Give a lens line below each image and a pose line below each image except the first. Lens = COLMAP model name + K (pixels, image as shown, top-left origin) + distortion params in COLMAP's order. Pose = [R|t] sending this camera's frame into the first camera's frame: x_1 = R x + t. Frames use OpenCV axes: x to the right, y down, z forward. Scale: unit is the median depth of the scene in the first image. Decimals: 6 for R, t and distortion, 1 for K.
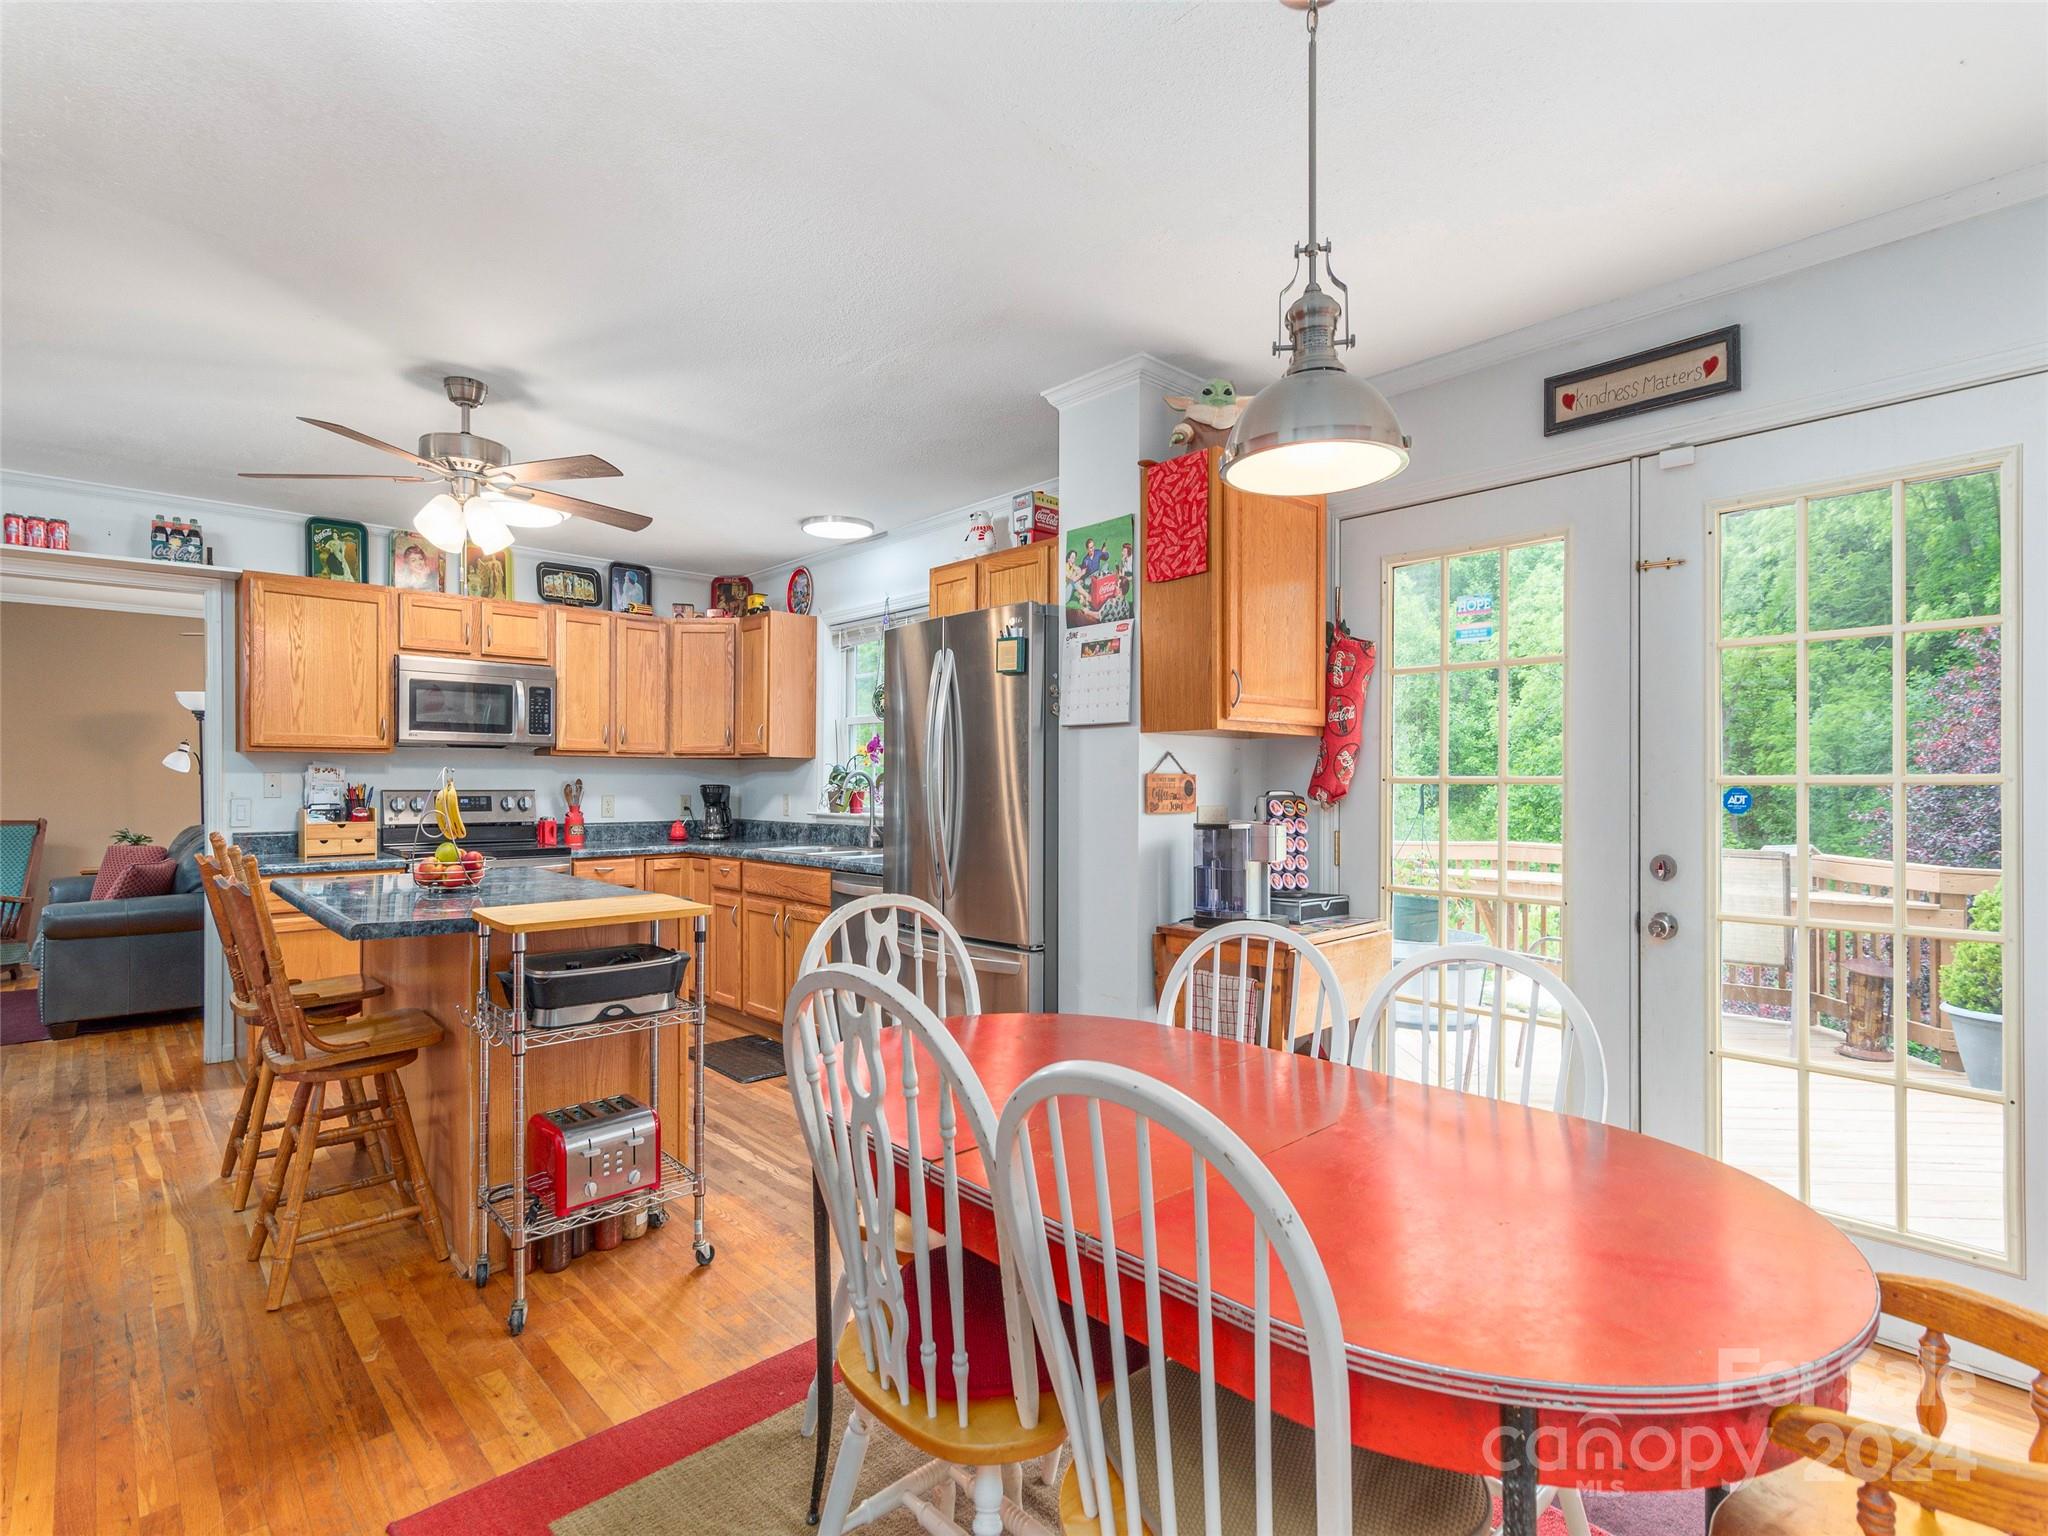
lens RADIAL K [[961.3, 0, 1038.4], [0, 961.3, 777.1], [0, 0, 1]] dist [0.028036, 0.000140]
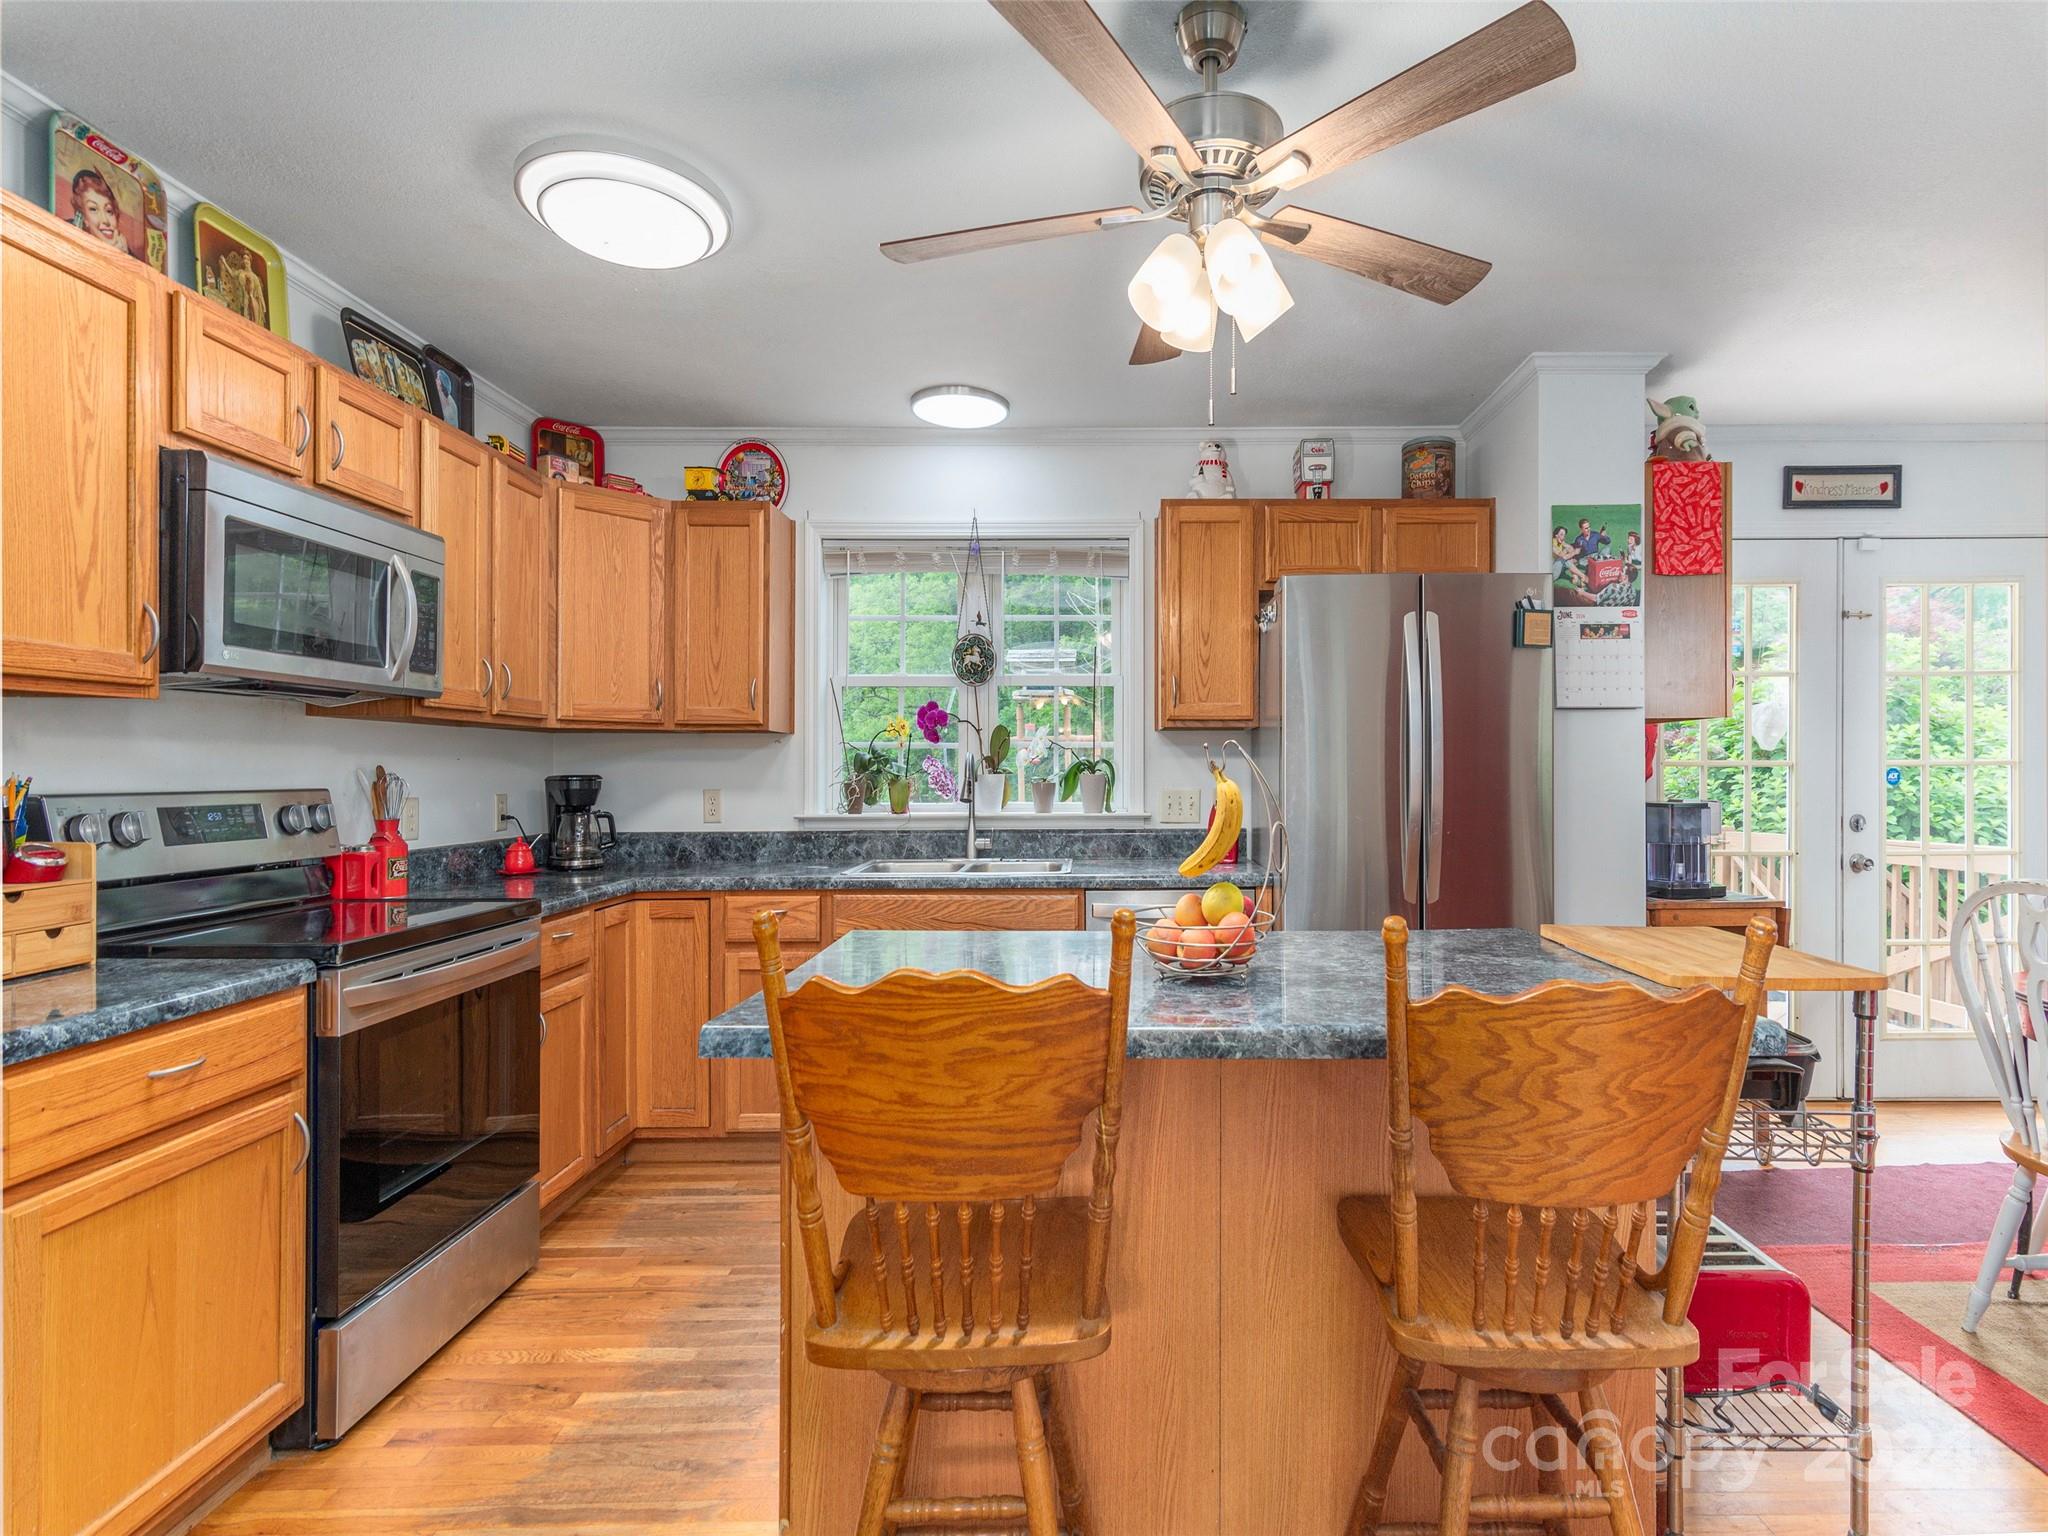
lens RADIAL K [[1004.5, 0, 1026.8], [0, 1004.5, 766.5], [0, 0, 1]] dist [0.030069, 0.001169]
pose [[0.684502, -0.001673, 0.729009, -1.087917], [0.001143, 0.999999, 0.001222, 0.003933], [-0.729010, -0.000003, 0.684503, 0.699742]]
